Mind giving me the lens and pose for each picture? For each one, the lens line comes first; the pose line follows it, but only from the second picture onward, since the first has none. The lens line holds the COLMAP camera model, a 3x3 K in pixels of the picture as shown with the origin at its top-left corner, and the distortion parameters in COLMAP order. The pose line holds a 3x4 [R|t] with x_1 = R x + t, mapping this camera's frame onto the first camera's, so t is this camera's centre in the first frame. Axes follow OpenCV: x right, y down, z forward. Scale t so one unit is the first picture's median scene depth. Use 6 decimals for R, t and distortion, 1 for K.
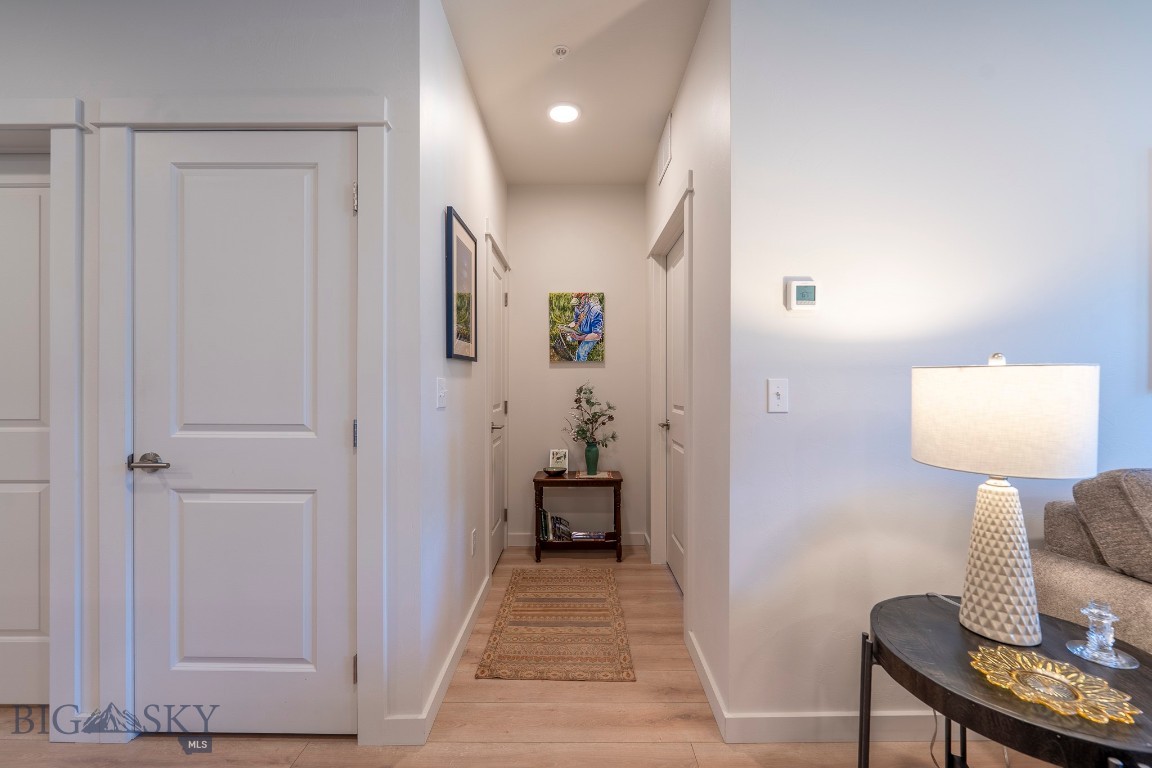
lens RADIAL K [[467.7, 0, 576.0], [0, 467.7, 384.0], [0, 0, 1]] dist [0.000382, 0.000176]
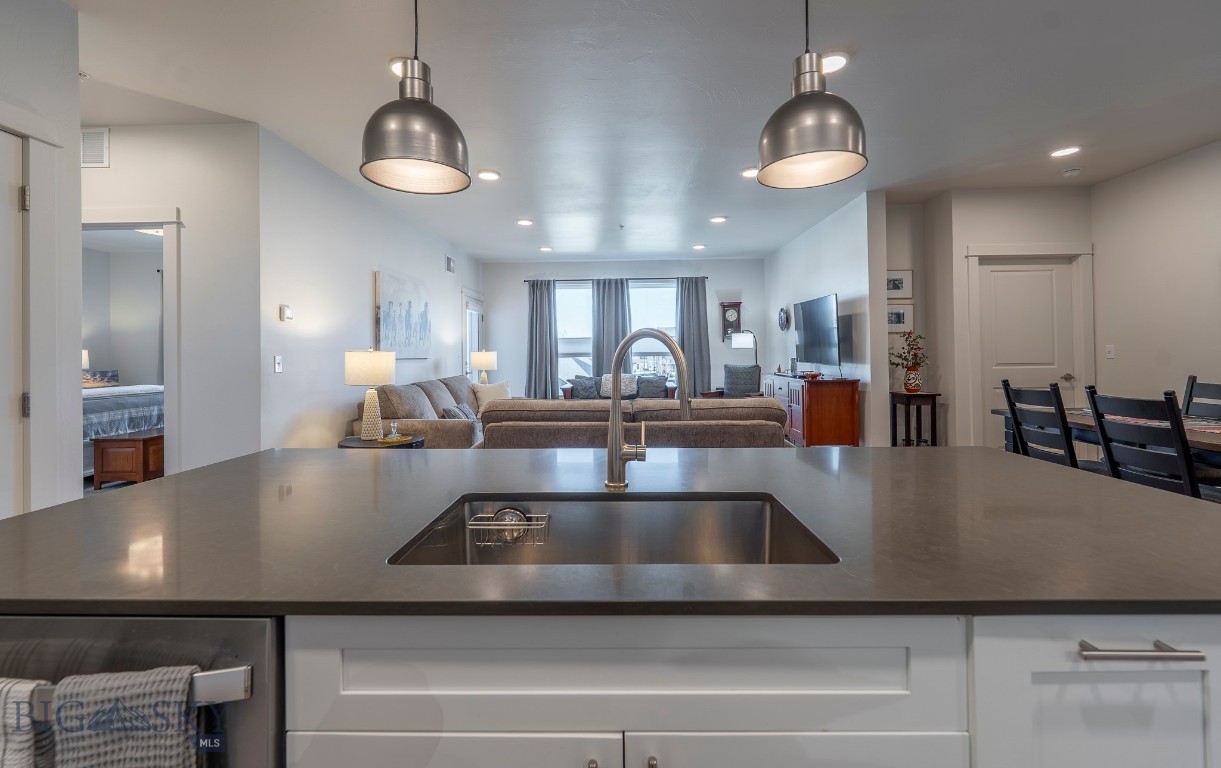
lens RADIAL K [[519.9, 0, 603.3], [0, 519.9, 349.5], [0, 0, 1]] dist [0.000245, -0.000048]
pose [[0.022911, 0.008961, 0.999697, -0.808726], [0.011499, 0.999891, -0.009226, 0.000006], [-0.999671, 0.011707, 0.022805, -0.198393]]
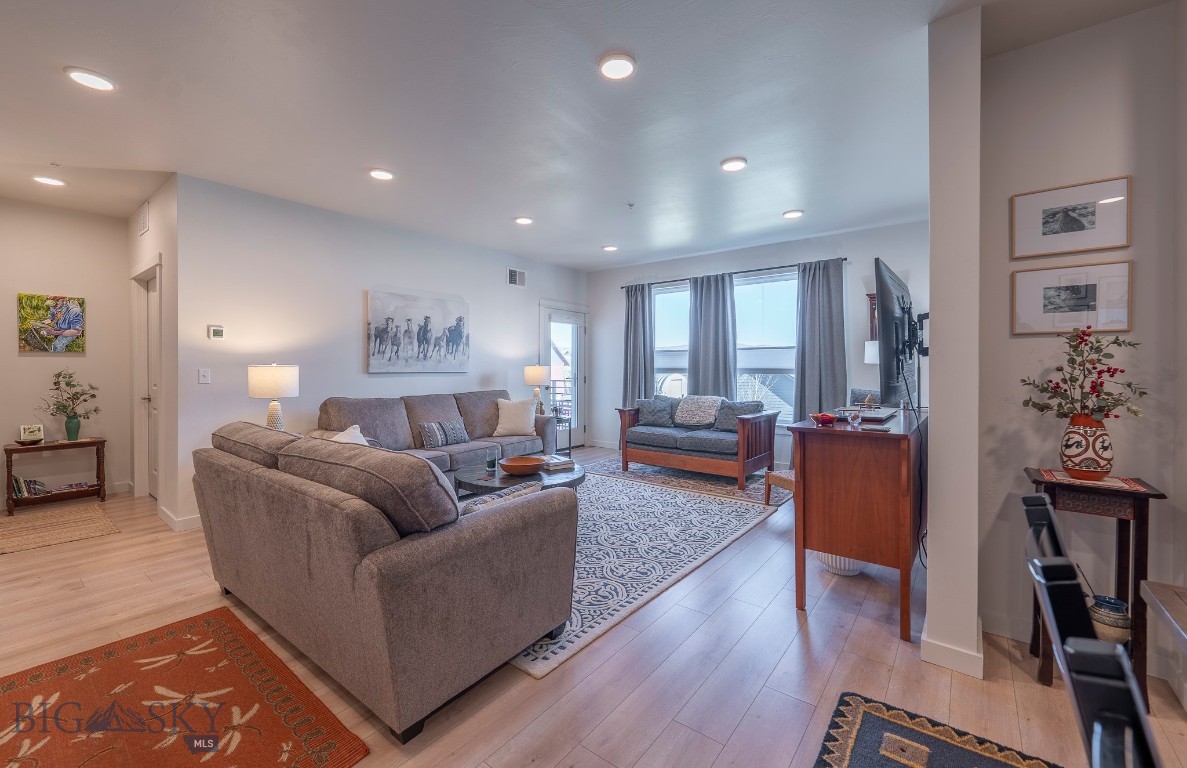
lens RADIAL K [[490.9, 0, 591.0], [0, 490.9, 370.9], [0, 0, 1]] dist [-0.001275, -0.000162]
pose [[0.625434, -0.004891, 0.780262, -0.123218], [-0.001196, 0.999973, 0.007227, -0.009387], [-0.780276, -0.005453, 0.625411, -0.936931]]
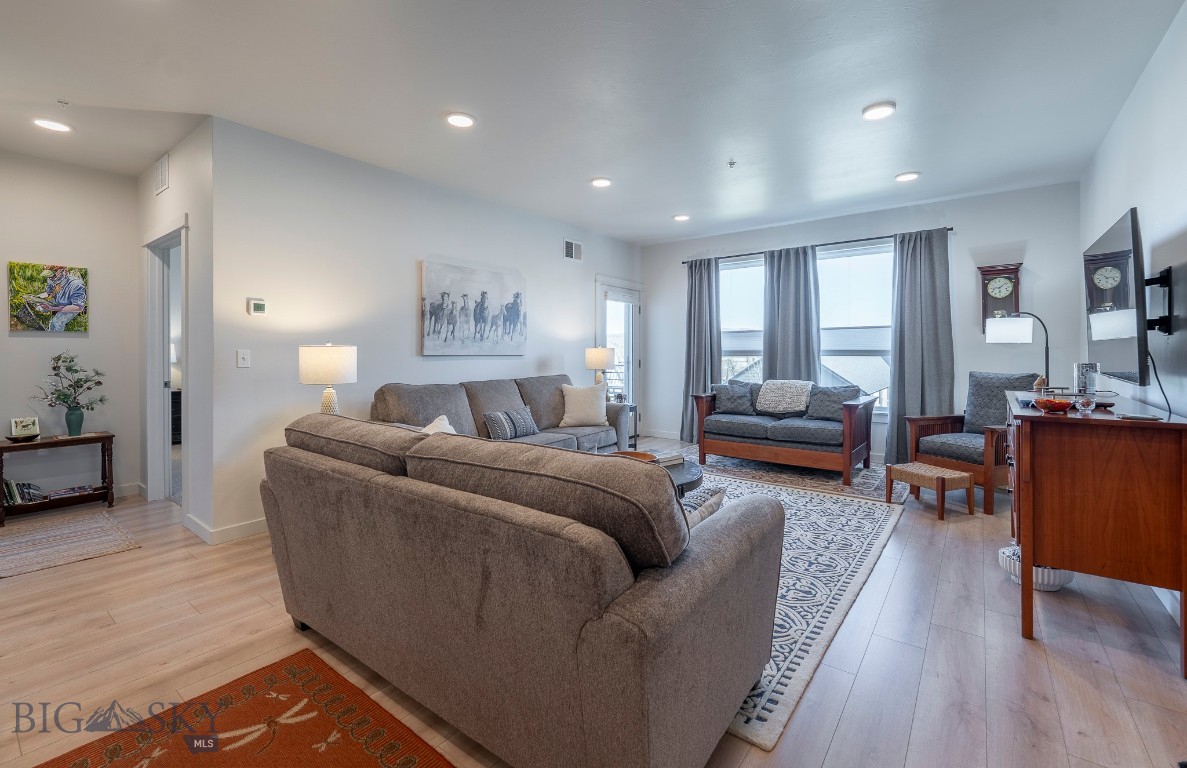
lens RADIAL K [[503.5, 0, 605.2], [0, 503.5, 355.8], [0, 0, 1]] dist [-0.000628, -0.000179]
pose [[0.600423, -0.004339, 0.799671, -0.157236], [0.001263, 0.999989, 0.004478, 0.003021], [-0.799682, -0.001679, 0.600422, -0.680222]]
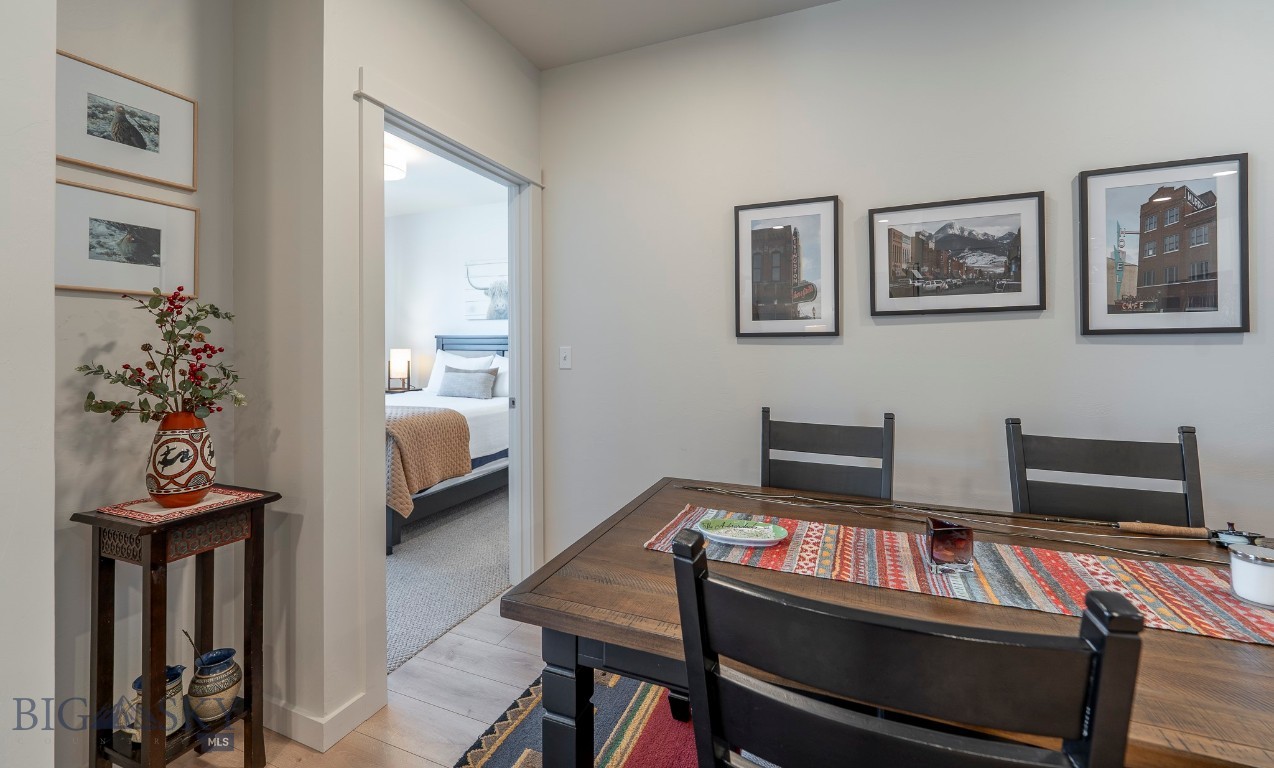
lens RADIAL K [[525.5, 0, 616.7], [0, 525.5, 342.2], [0, 0, 1]] dist [-0.001963, -0.000331]
pose [[-0.918773, 0.003596, 0.394771, 0.176661], [0.000599, 0.999970, -0.007712, -0.008925], [-0.394787, -0.006849, -0.918747, -0.777800]]
